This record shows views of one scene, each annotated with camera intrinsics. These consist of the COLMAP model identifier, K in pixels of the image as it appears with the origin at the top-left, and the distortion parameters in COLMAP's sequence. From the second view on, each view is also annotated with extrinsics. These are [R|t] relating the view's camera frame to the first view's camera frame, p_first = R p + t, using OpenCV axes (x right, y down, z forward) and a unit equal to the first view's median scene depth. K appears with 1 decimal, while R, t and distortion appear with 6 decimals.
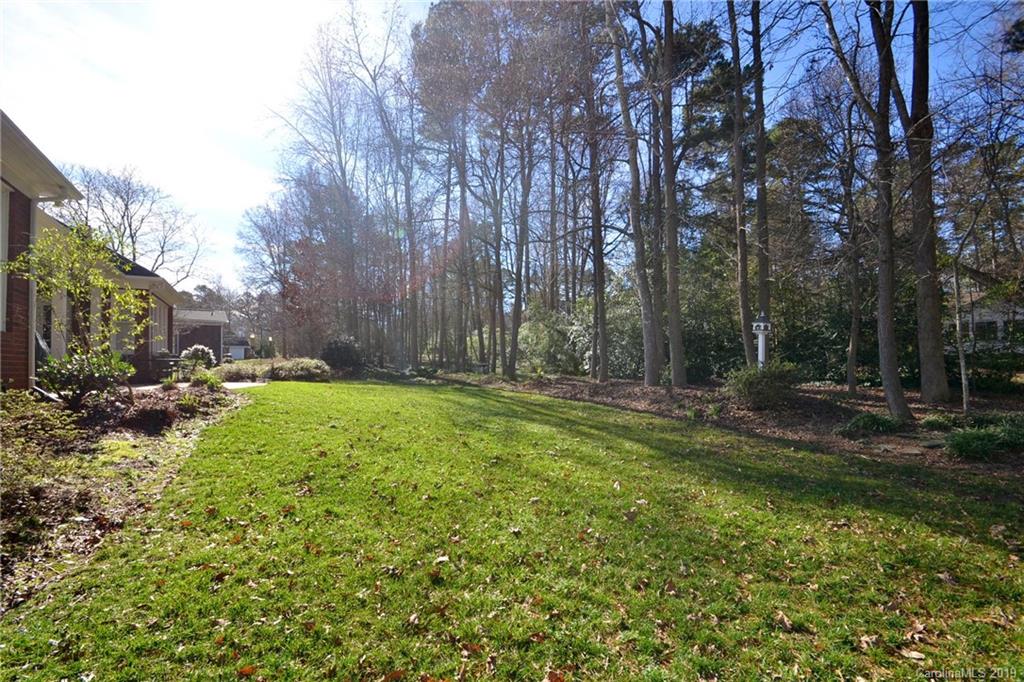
lens RADIAL K [[447.8, 0, 494.5], [0, 447.8, 346.3], [0, 0, 1]] dist [-0.020871, -0.000167]
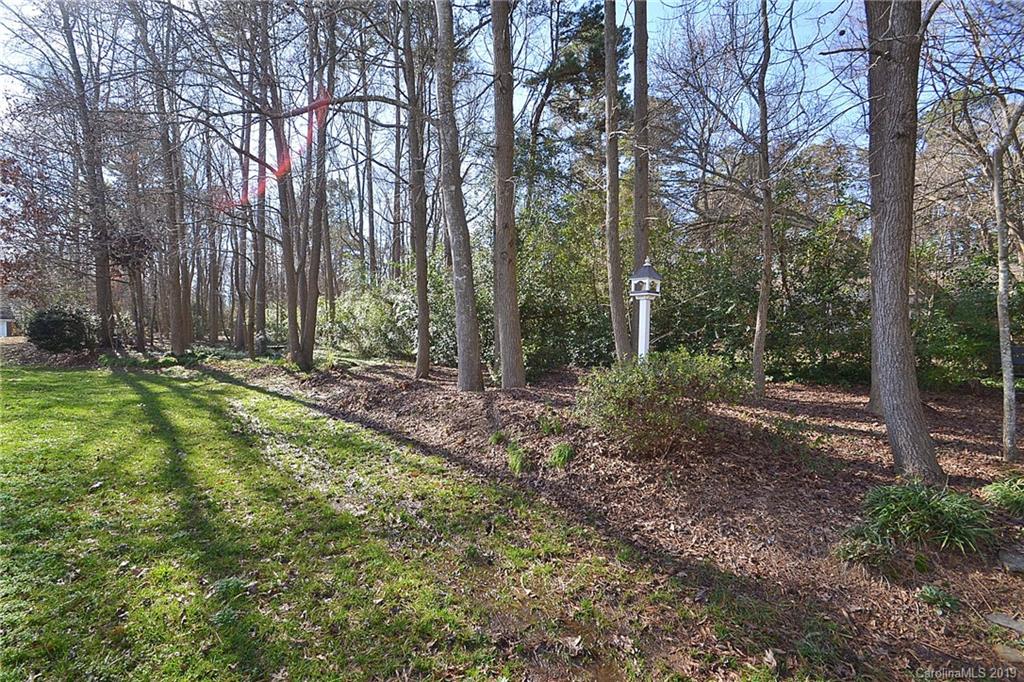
lens RADIAL K [[464.1, 0, 505.8], [0, 464.1, 314.8], [0, 0, 1]] dist [0.018249, -0.016700]
pose [[0.955737, 0.017047, 0.293729, 0.244418], [-0.011553, 0.999725, -0.020430, 0.003649], [-0.293996, 0.016132, 0.955670, 0.454131]]
